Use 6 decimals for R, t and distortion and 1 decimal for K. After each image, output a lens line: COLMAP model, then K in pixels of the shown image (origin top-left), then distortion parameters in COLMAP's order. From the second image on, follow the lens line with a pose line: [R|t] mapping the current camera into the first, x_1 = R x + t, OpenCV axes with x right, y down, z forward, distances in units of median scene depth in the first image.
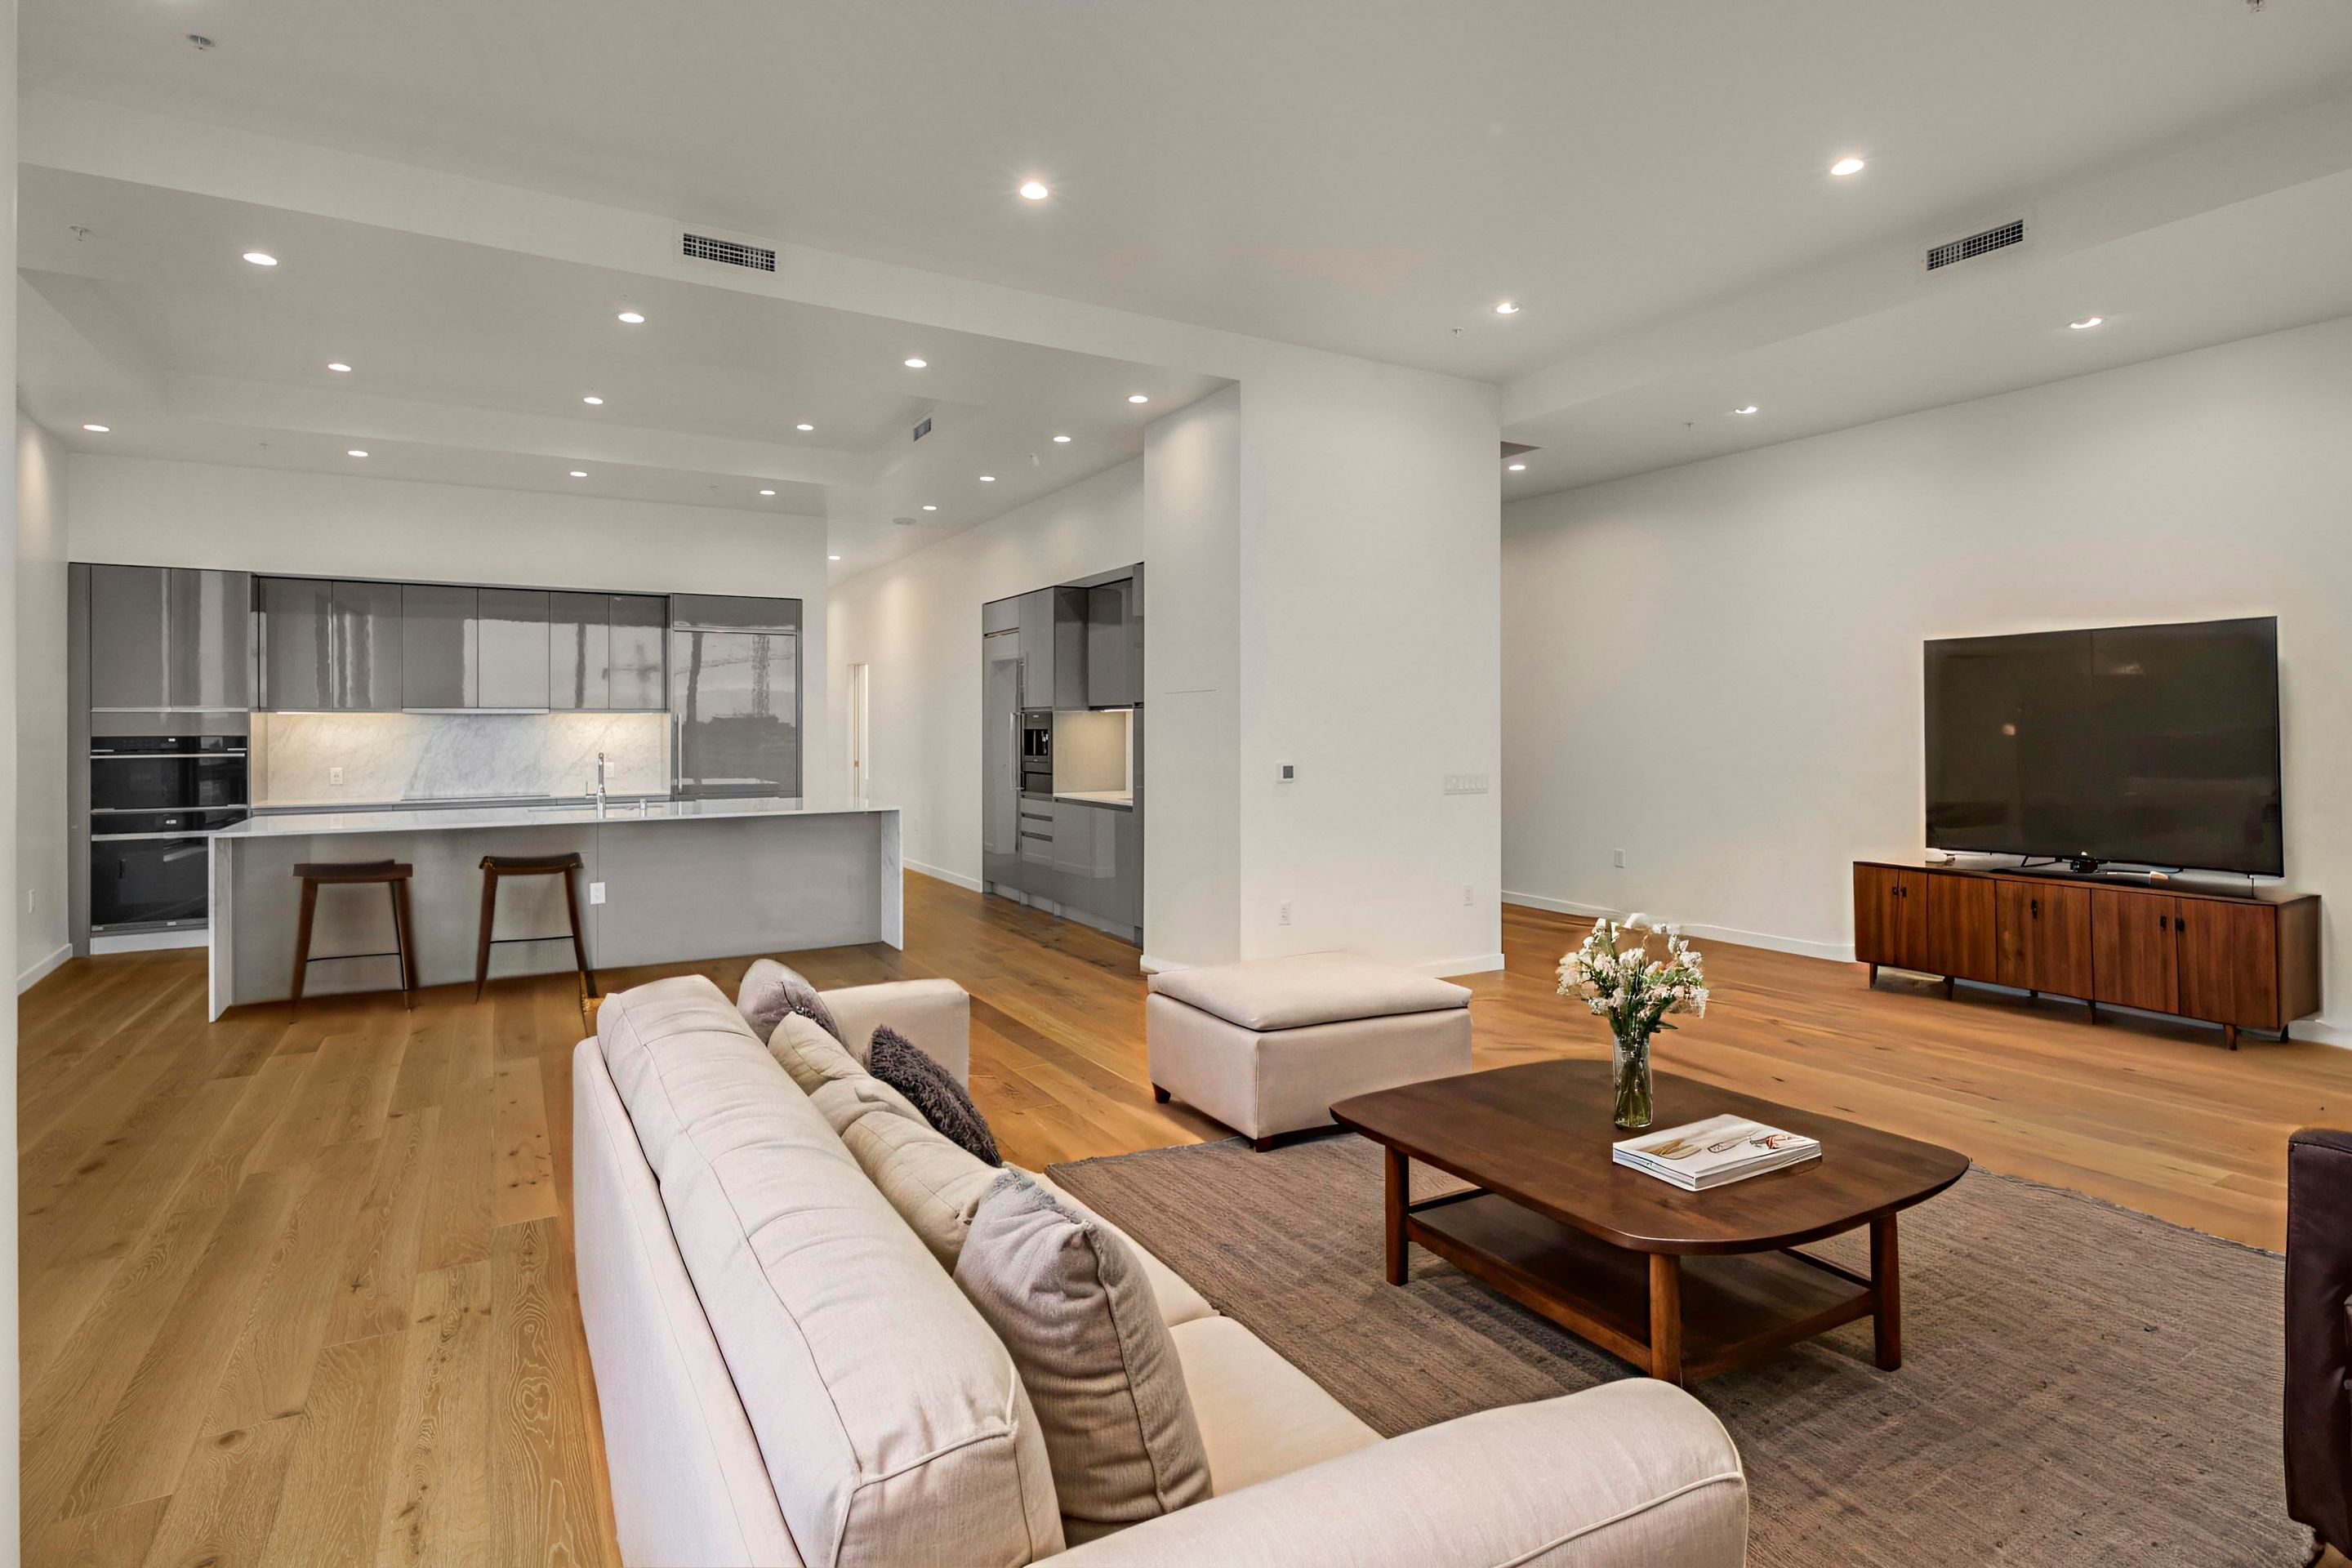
lens RADIAL K [[1158.1, 0, 1176.9], [0, 1158.1, 764.7], [0, 0, 1]] dist [0.004882, 0.000133]
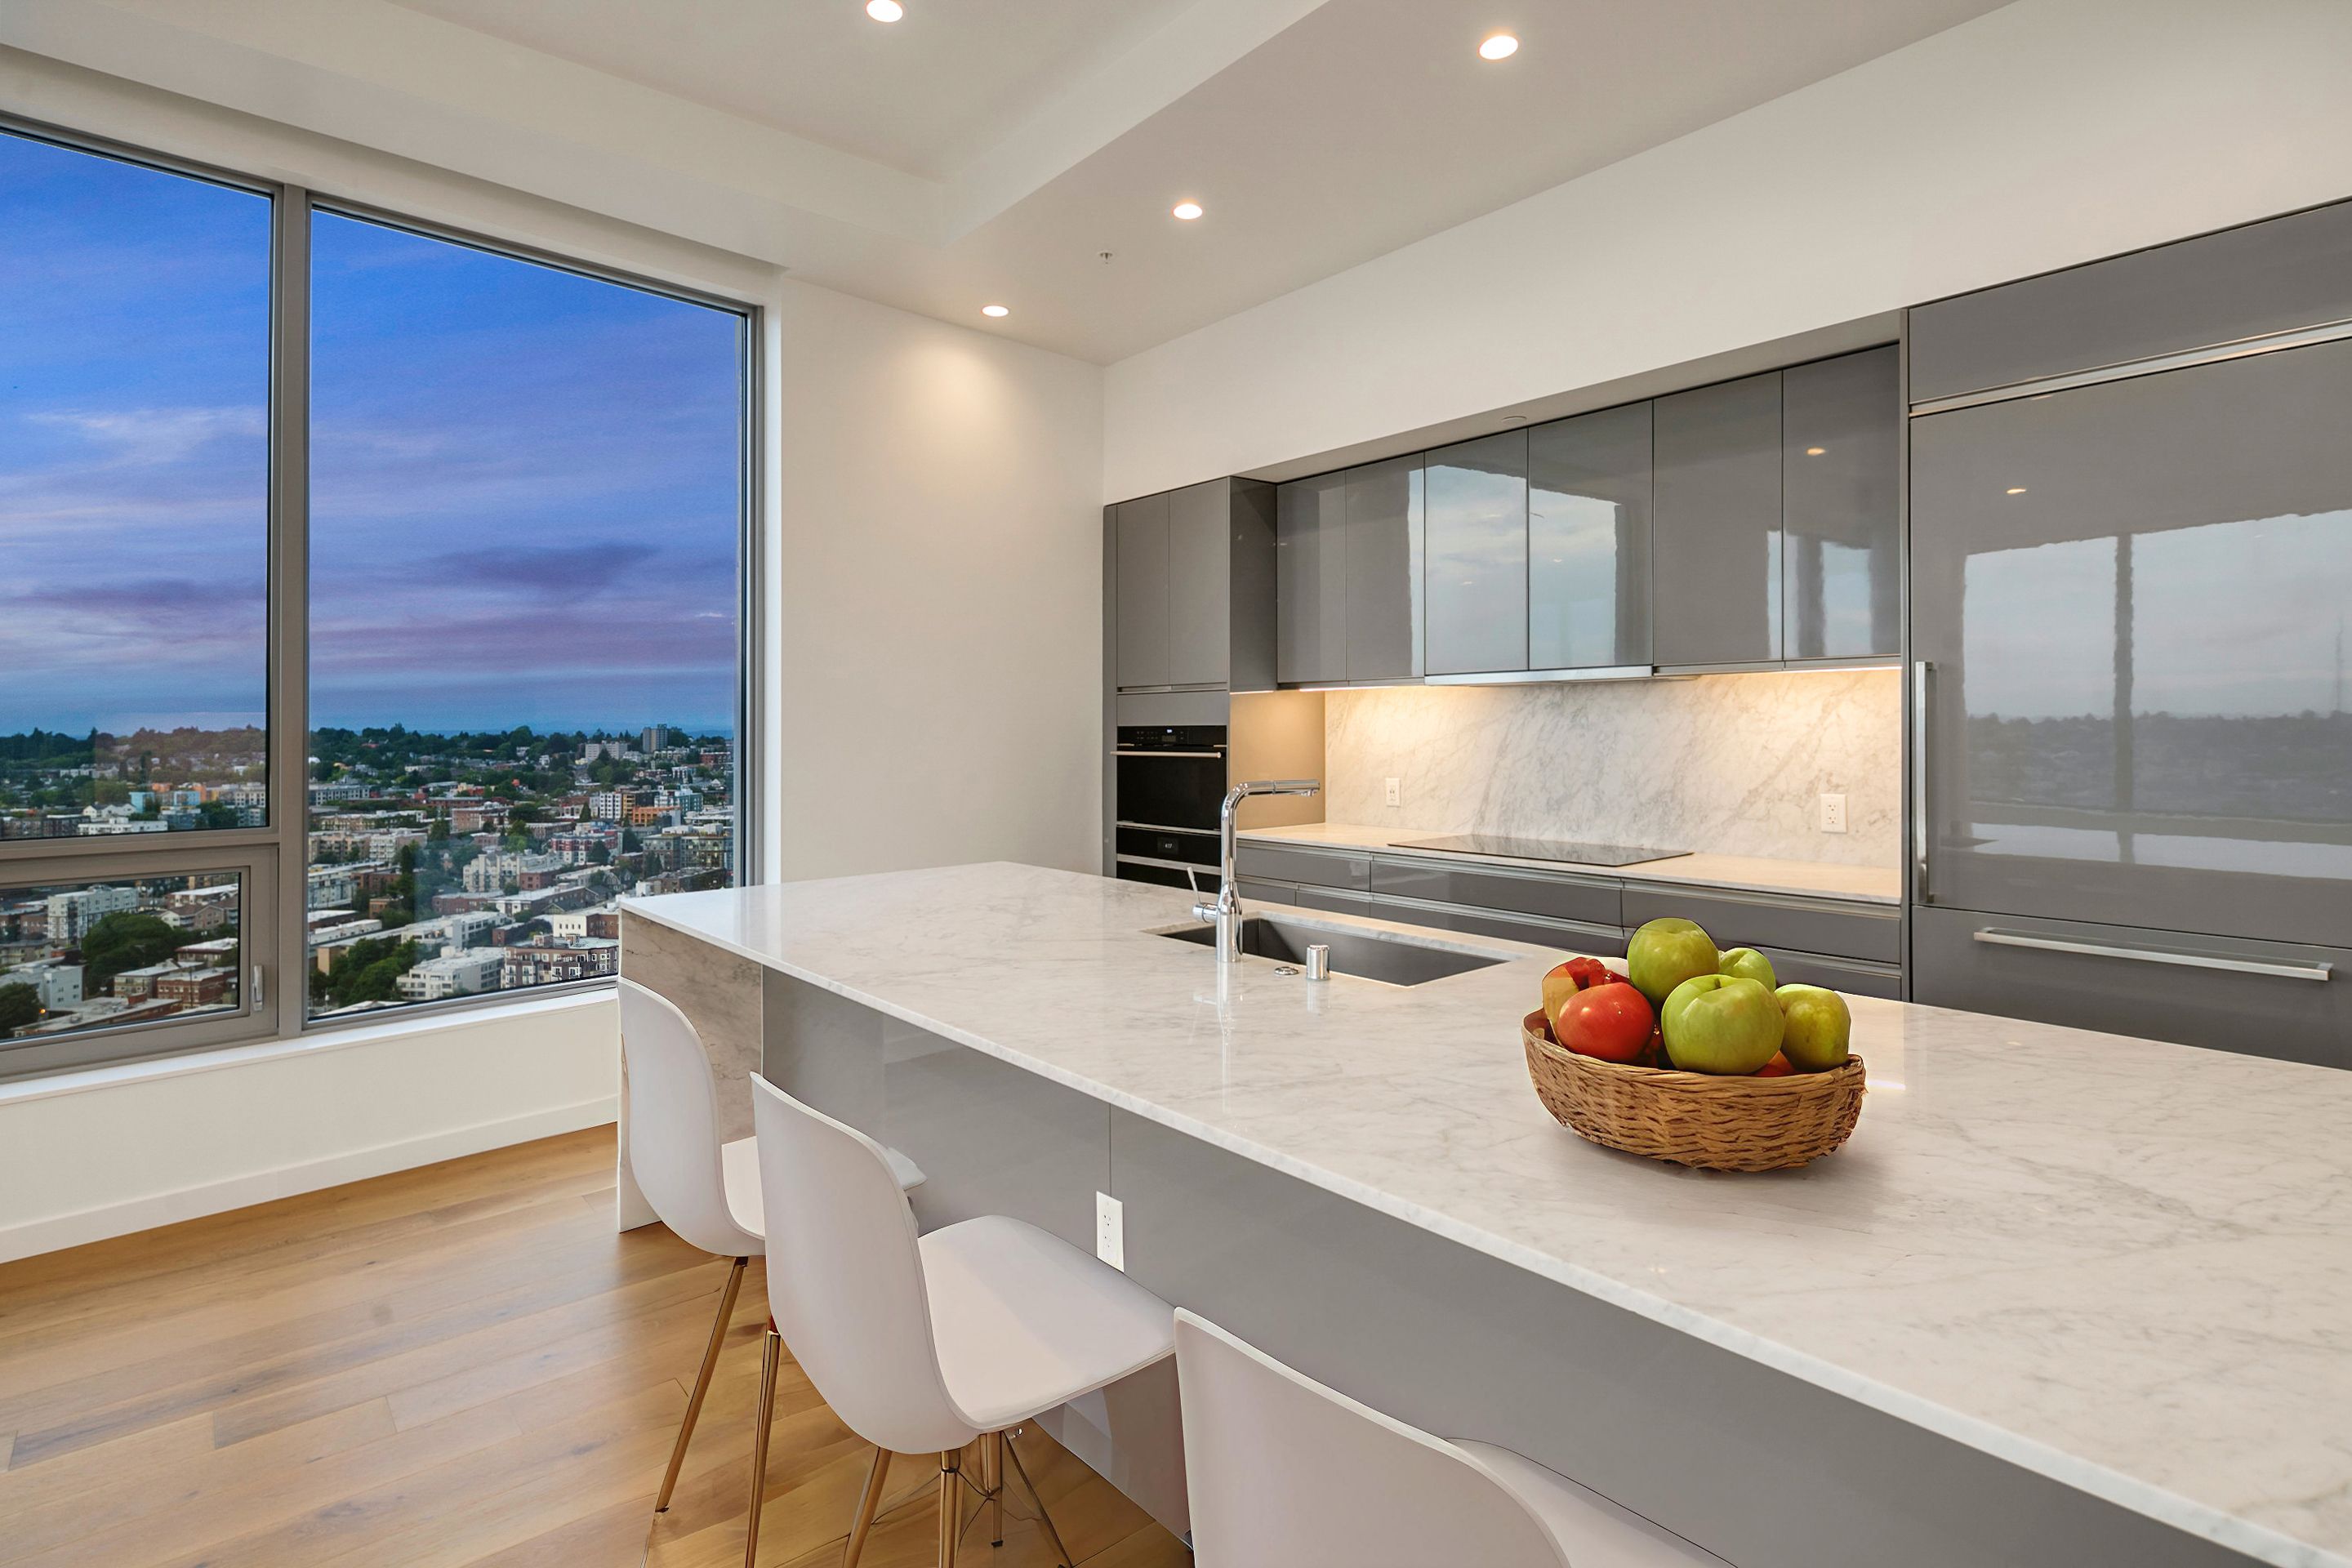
lens RADIAL K [[1158.1, 0, 1157.1], [0, 1158.1, 713.6], [0, 0, 1]] dist [0.004882, 0.000133]
pose [[0.180359, -0.007593, -0.983572, -0.146870], [-0.024925, 0.999614, -0.012287, -0.020319], [0.983285, 0.026732, 0.180100, 0.752400]]
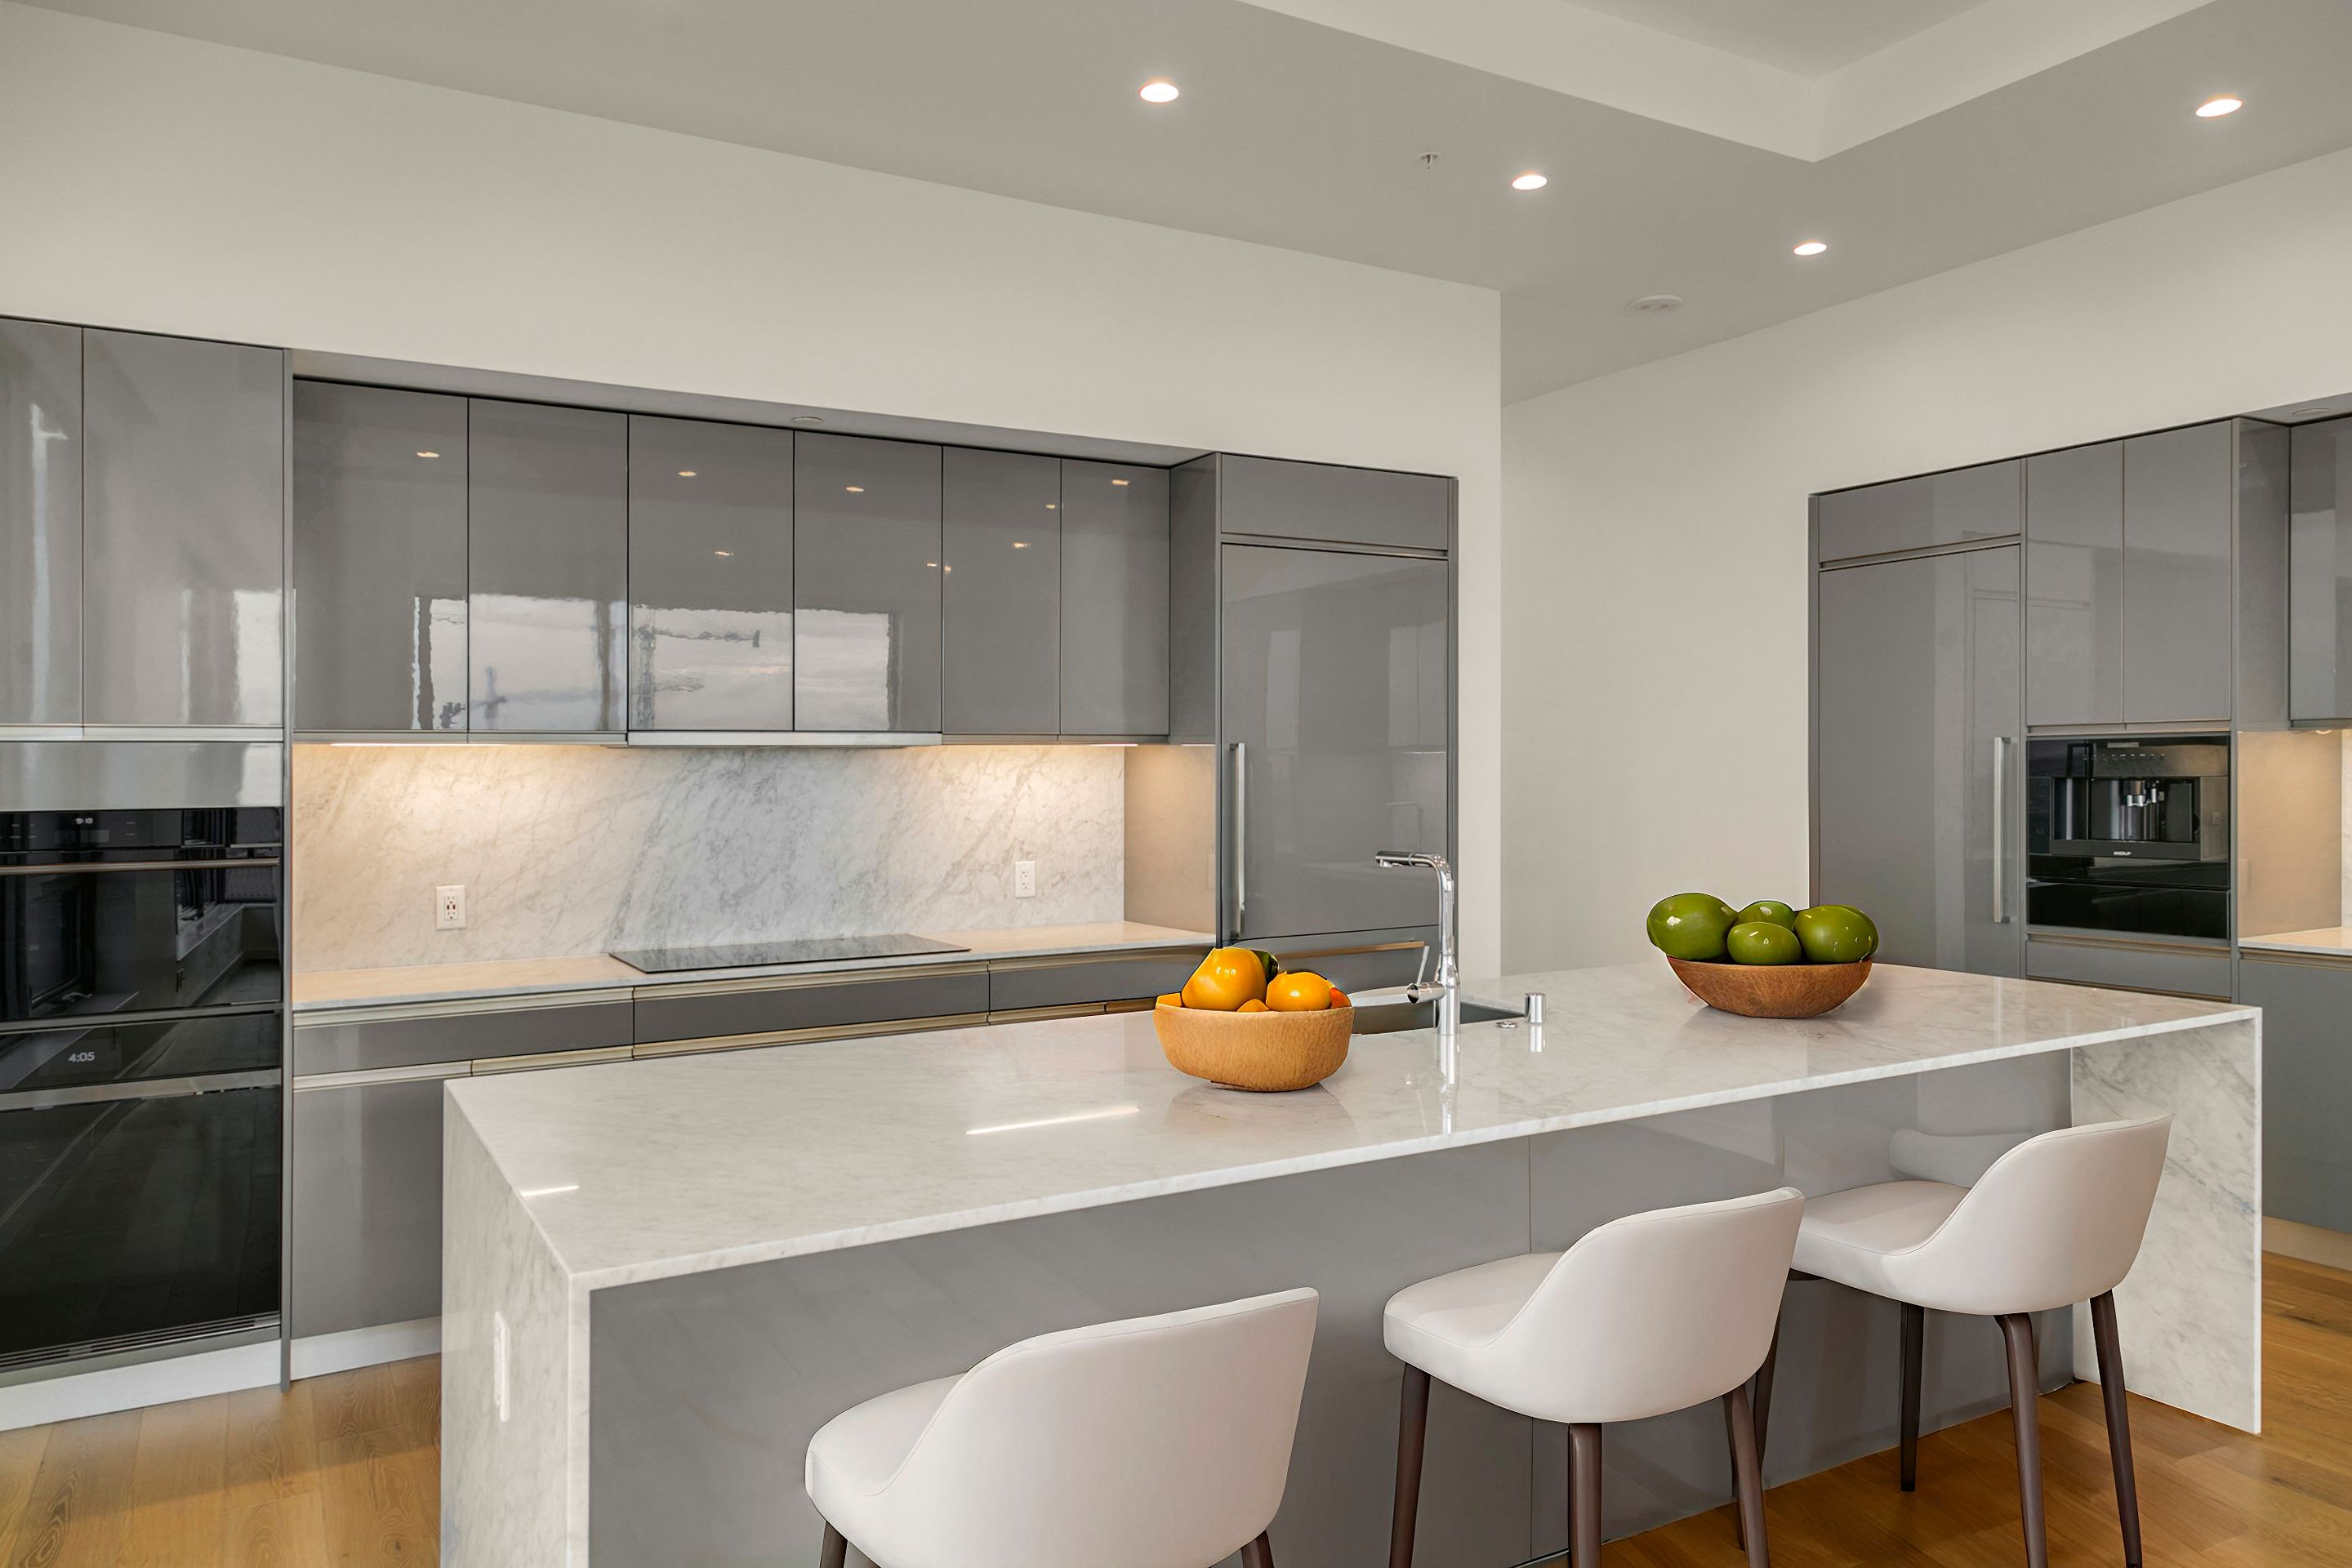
lens RADIAL K [[1549.9, 0, 1175.1], [0, 1549.9, 780.7], [0, 0, 1]] dist [0.011692, 0.004171]
pose [[0.999988, -0.004702, 0.001083, -0.469951], [0.004728, 0.999682, -0.024781, -0.018166], [-0.000966, 0.024786, 0.999692, 0.465704]]
